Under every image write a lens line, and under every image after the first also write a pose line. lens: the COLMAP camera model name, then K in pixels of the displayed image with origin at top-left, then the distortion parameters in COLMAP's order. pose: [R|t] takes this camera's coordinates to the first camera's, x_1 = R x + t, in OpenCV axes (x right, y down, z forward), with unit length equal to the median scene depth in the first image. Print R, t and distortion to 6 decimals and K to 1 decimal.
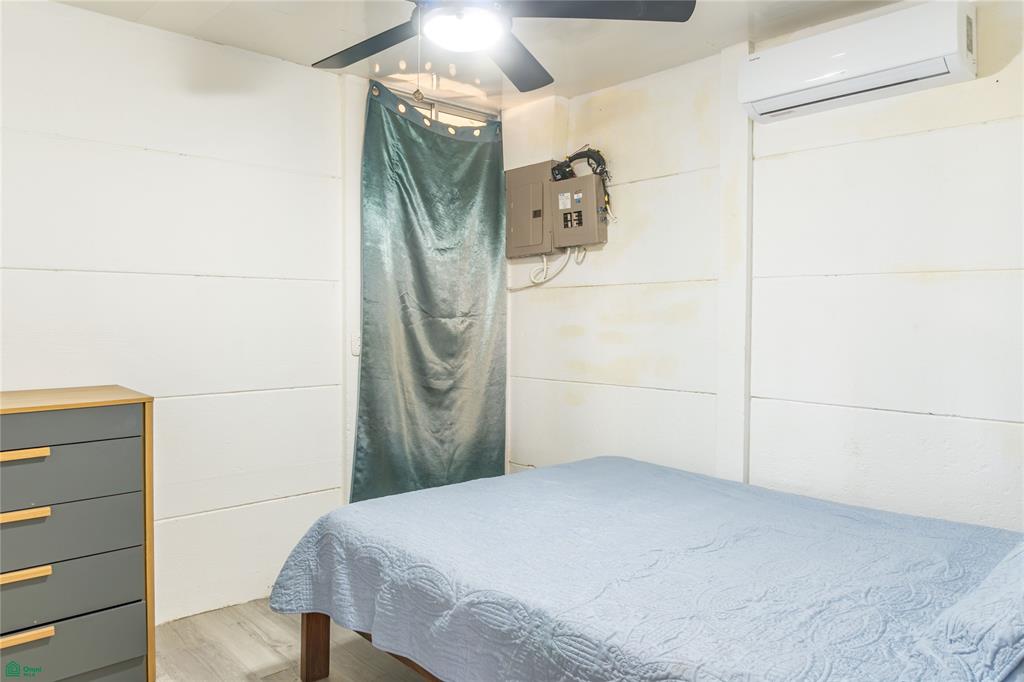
lens RADIAL K [[683.7, 0, 504.3], [0, 683.7, 341.1], [0, 0, 1]] dist [-0.035143, -0.003555]
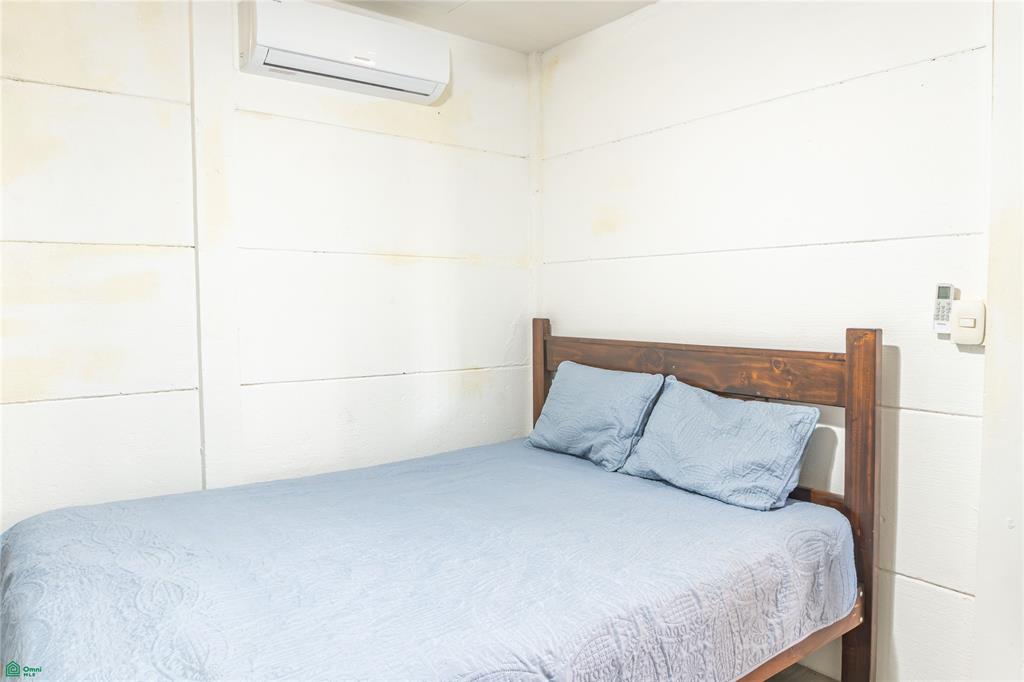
lens RADIAL K [[683.7, 0, 504.3], [0, 683.7, 341.1], [0, 0, 1]] dist [-0.035143, -0.003555]
pose [[0.103237, -0.066486, 0.992432, -0.508752], [0.033445, 0.997431, 0.063342, -0.019812], [-0.994094, 0.026652, 0.105195, 0.628705]]
